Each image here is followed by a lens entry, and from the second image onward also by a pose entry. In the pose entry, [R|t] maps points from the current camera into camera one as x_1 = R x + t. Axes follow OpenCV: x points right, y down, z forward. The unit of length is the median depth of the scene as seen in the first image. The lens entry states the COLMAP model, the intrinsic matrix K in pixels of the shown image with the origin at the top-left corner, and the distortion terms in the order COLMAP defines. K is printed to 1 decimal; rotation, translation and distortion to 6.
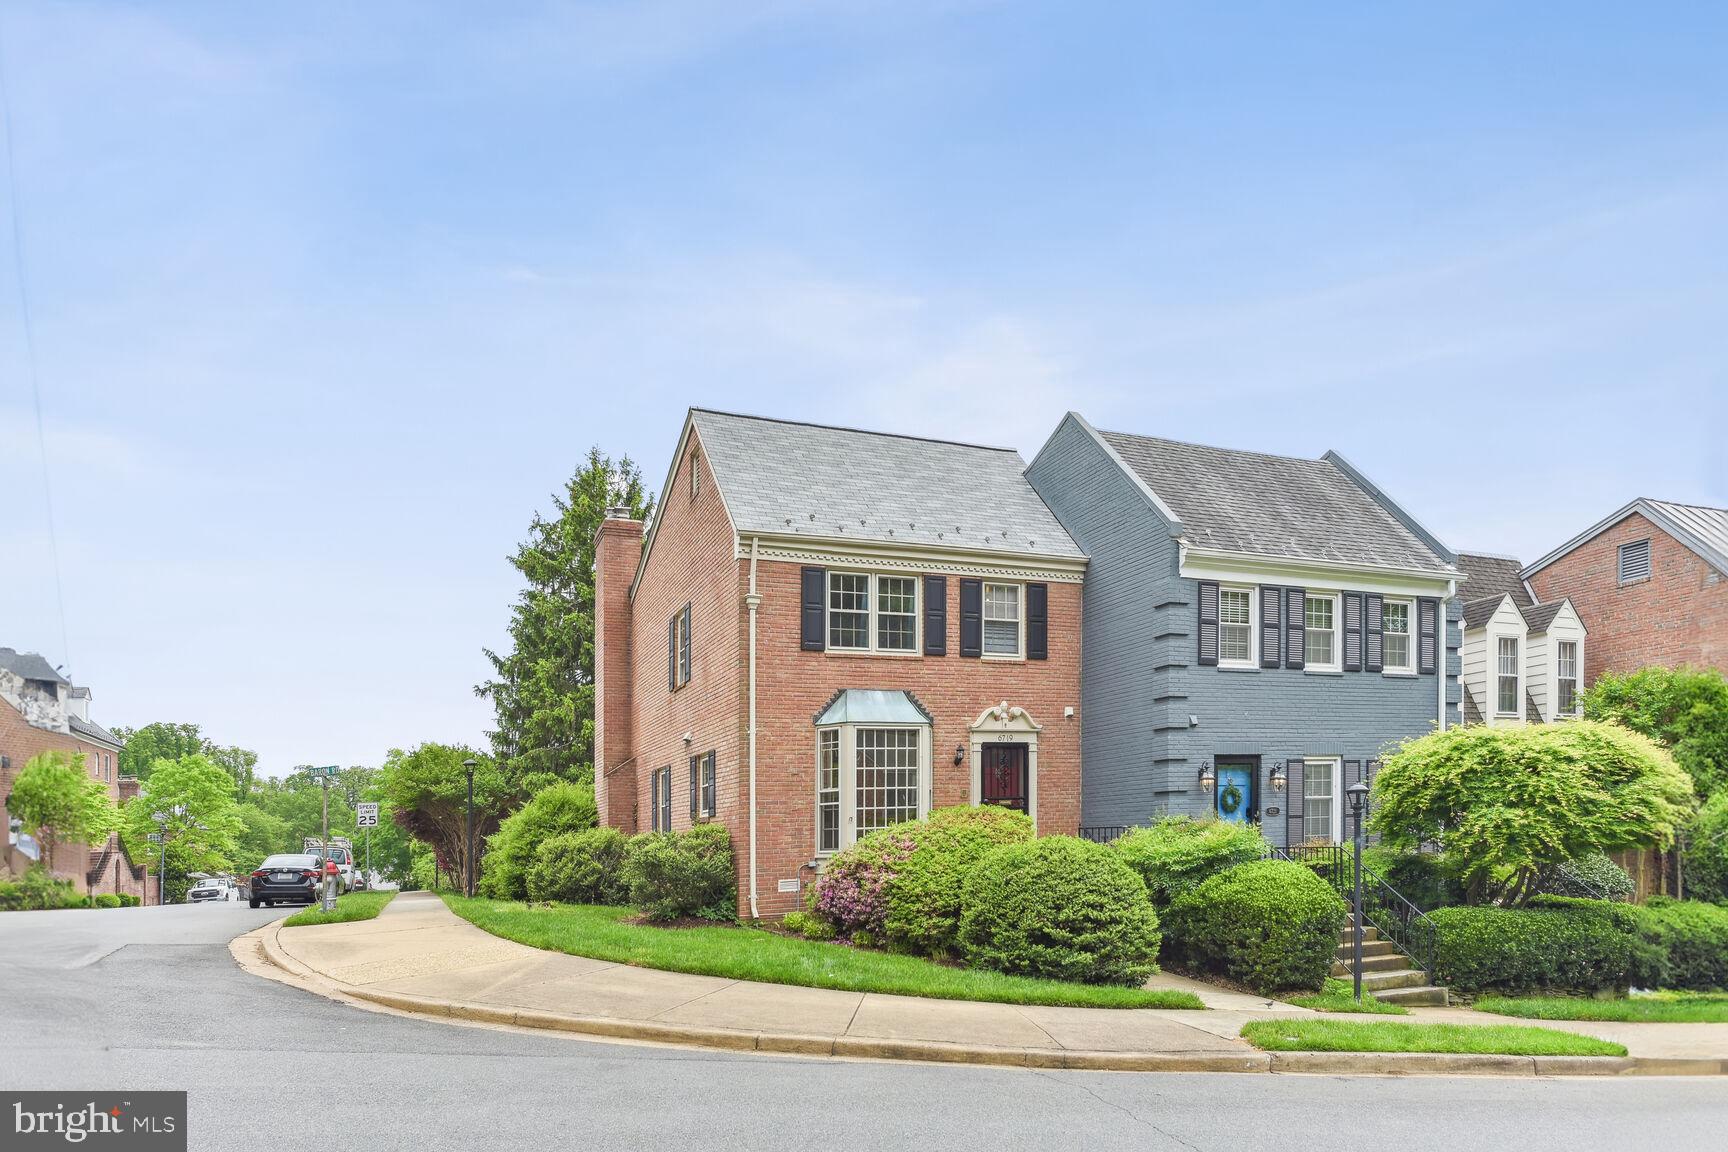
lens RADIAL K [[1198.1, 0, 864.0], [0, 1198.1, 711.2], [0, 0, 1]] dist [-0.000774, -0.000284]
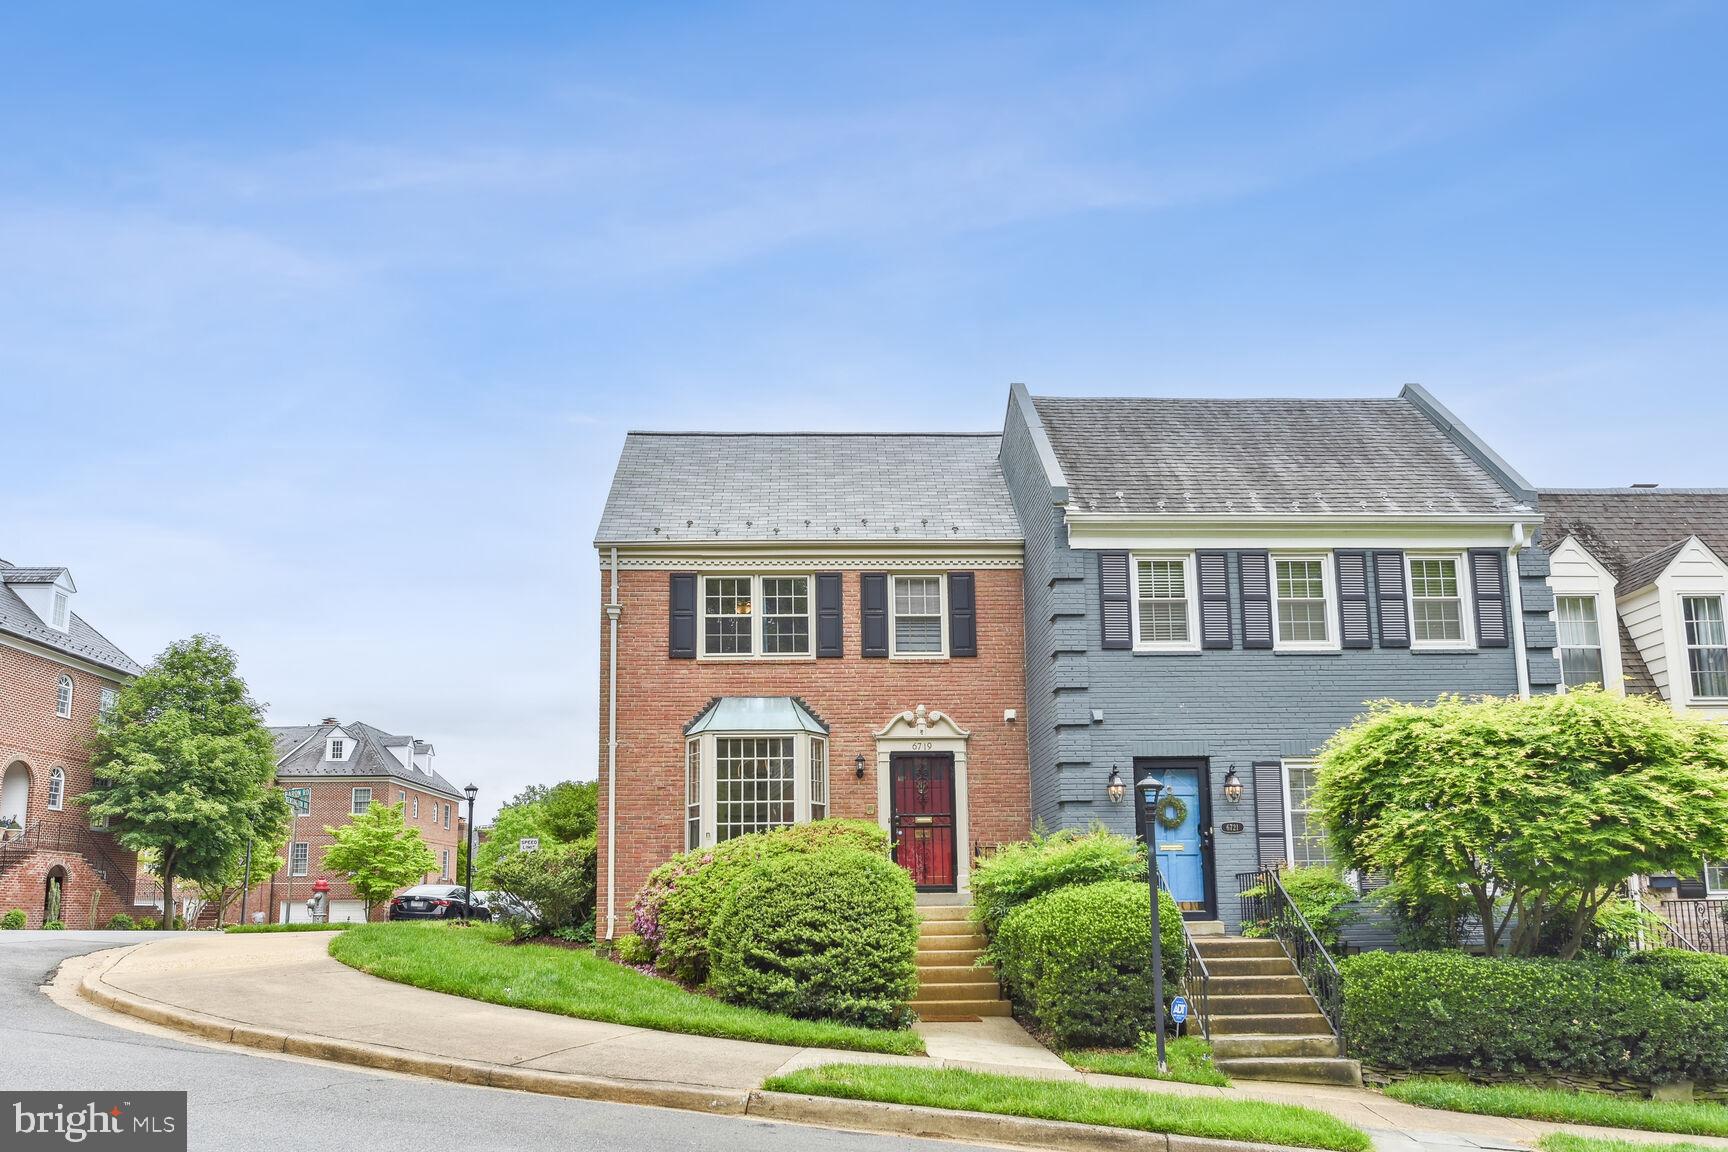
lens RADIAL K [[1255.4, 0, 864.0], [0, 1255.4, 576.0], [0, 0, 1]] dist [-0.003031, 0.002469]
pose [[0.917056, -0.084879, -0.389619, 0.473002], [0.024574, 0.987255, -0.157235, 0.044907], [0.398000, 0.134619, 0.907455, 0.124154]]
